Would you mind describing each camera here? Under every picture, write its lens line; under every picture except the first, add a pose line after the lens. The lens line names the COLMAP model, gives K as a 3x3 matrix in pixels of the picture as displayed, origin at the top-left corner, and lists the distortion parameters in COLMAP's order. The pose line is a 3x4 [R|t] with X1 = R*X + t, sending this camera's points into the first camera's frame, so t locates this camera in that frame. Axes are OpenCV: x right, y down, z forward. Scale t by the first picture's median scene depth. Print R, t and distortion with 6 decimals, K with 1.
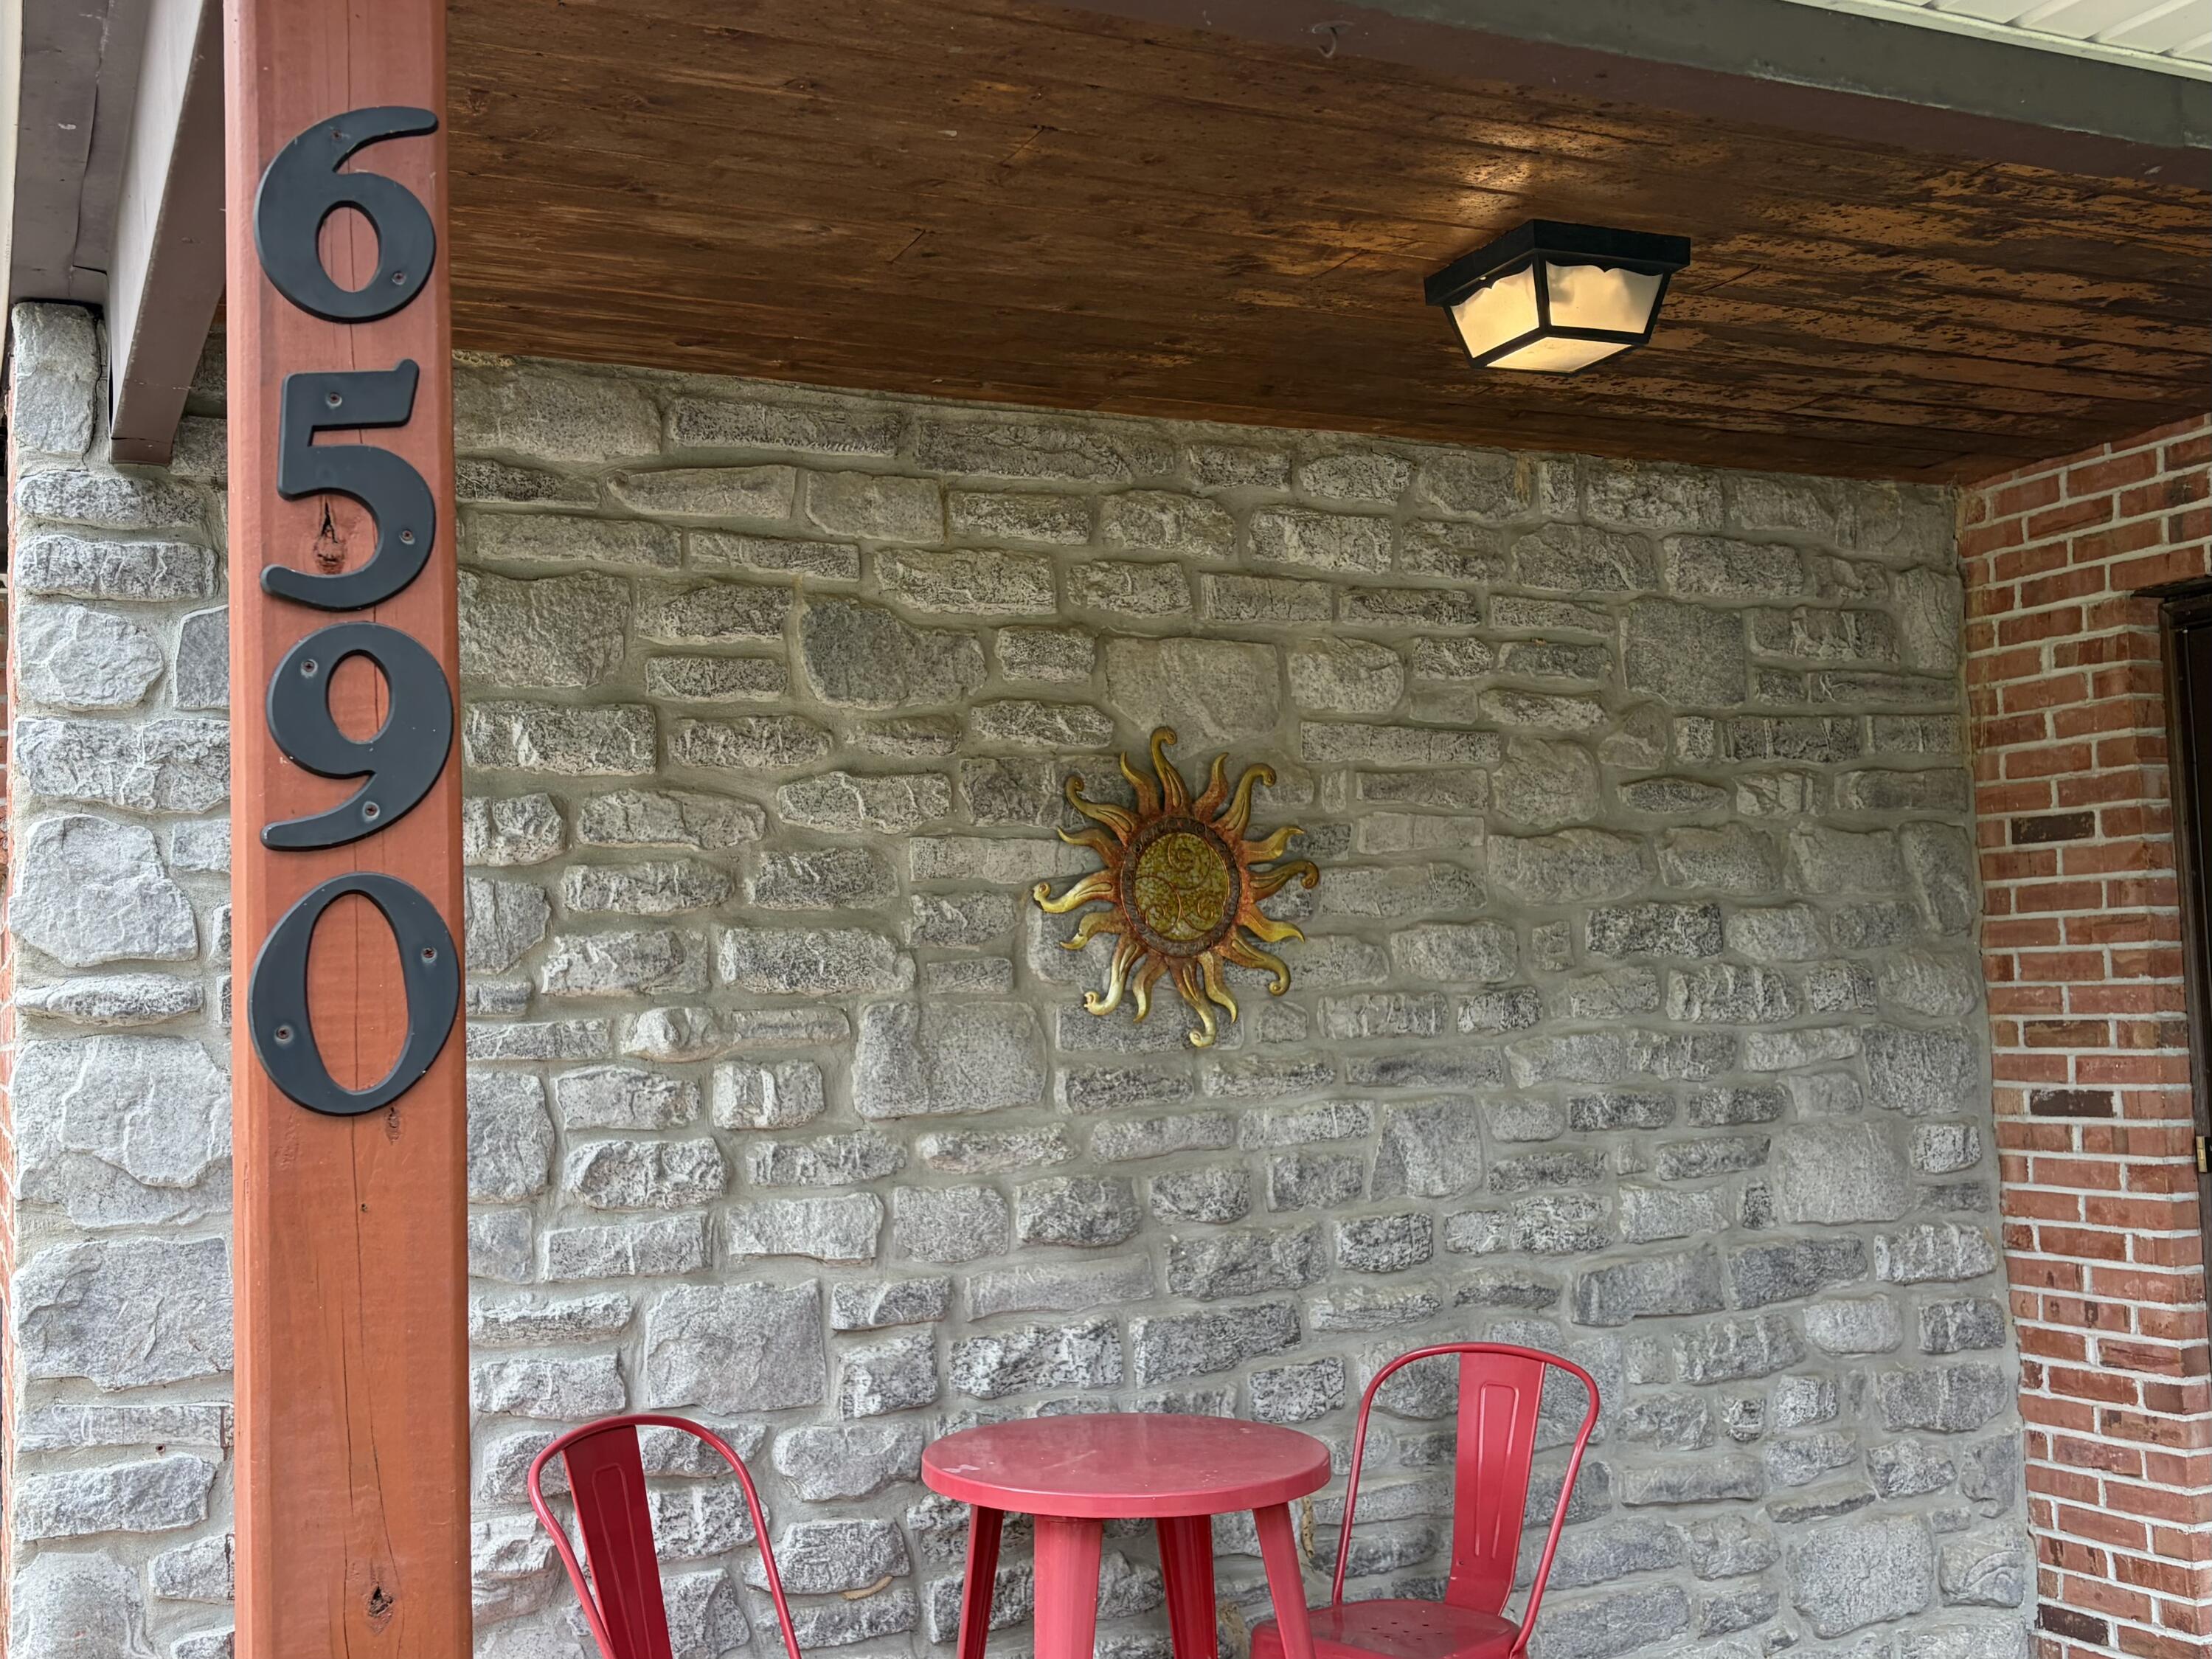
lens RADIAL K [[2124.2, 0, 1106.0], [0, 2124.2, 829.5], [0, 0, 1]] dist [0.012986, -0.003152]
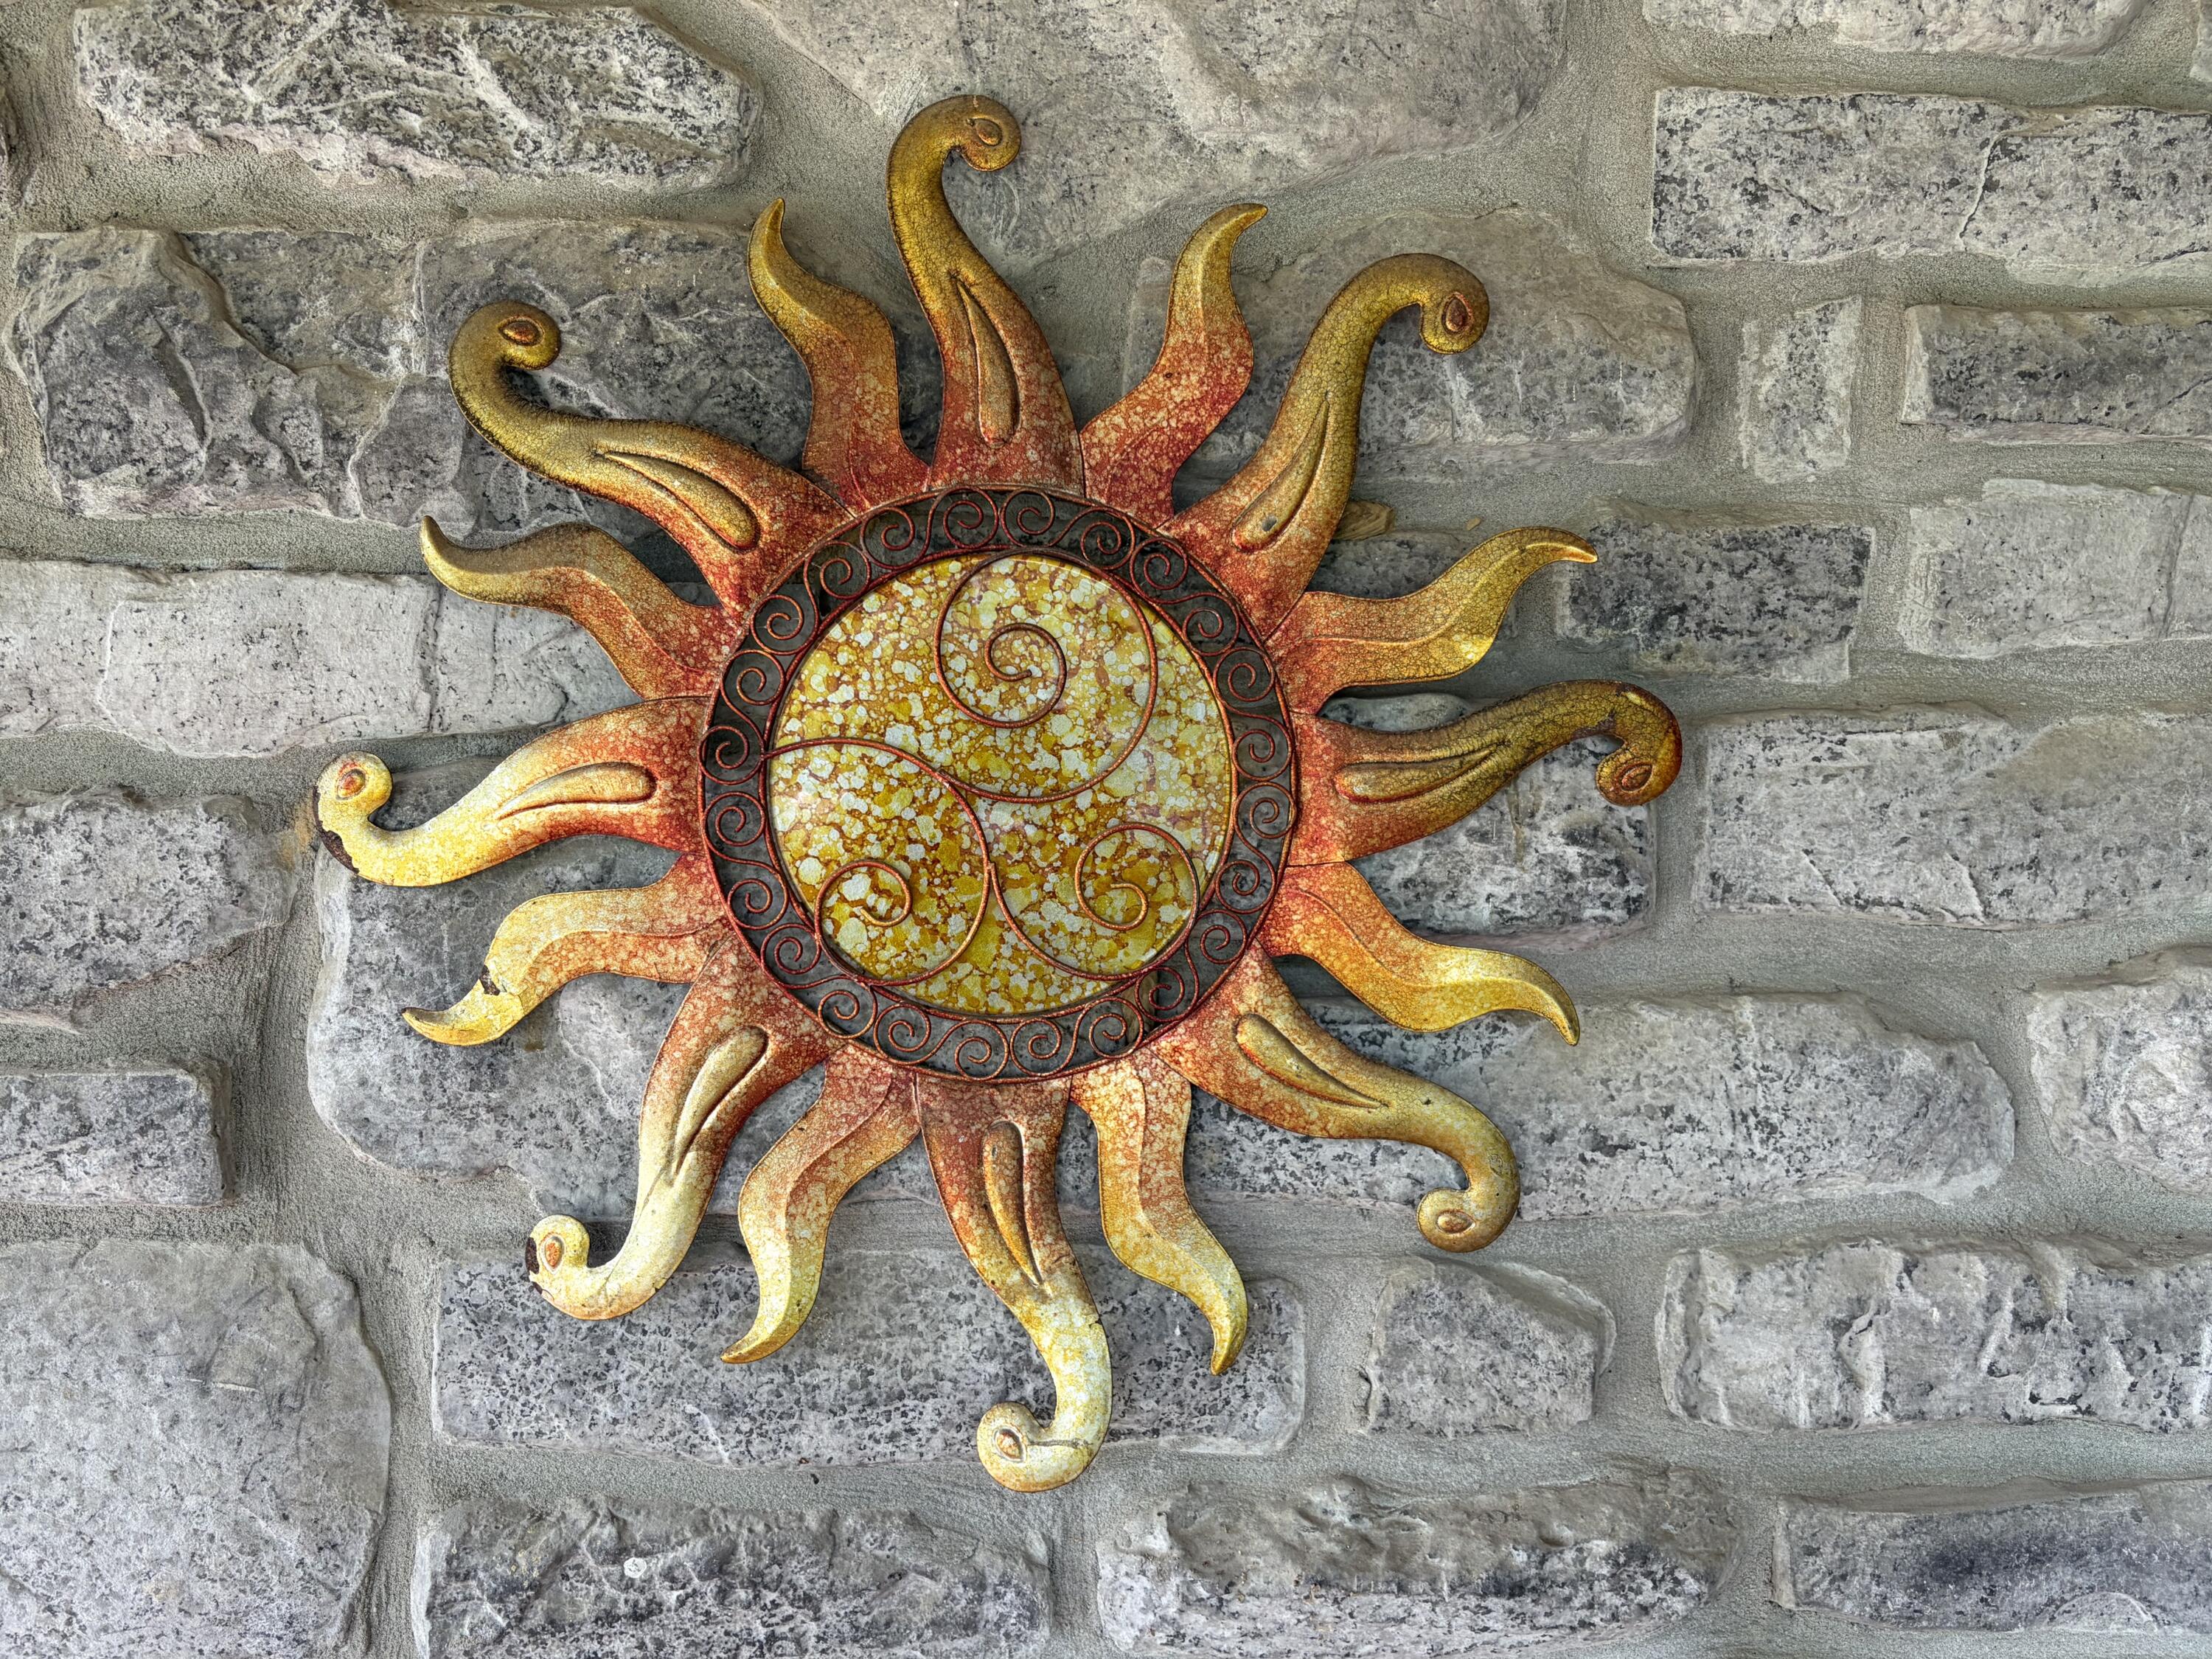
lens RADIAL K [[2124.1, 0, 1106.0], [0, 2124.1, 829.5], [0, 0, 1]] dist [0.012986, -0.003152]
pose [[0.927904, 0.053839, -0.368912, 0.131828], [-0.011220, 0.993102, 0.116714, 0.004066], [0.372651, -0.104160, 0.922107, 0.783043]]
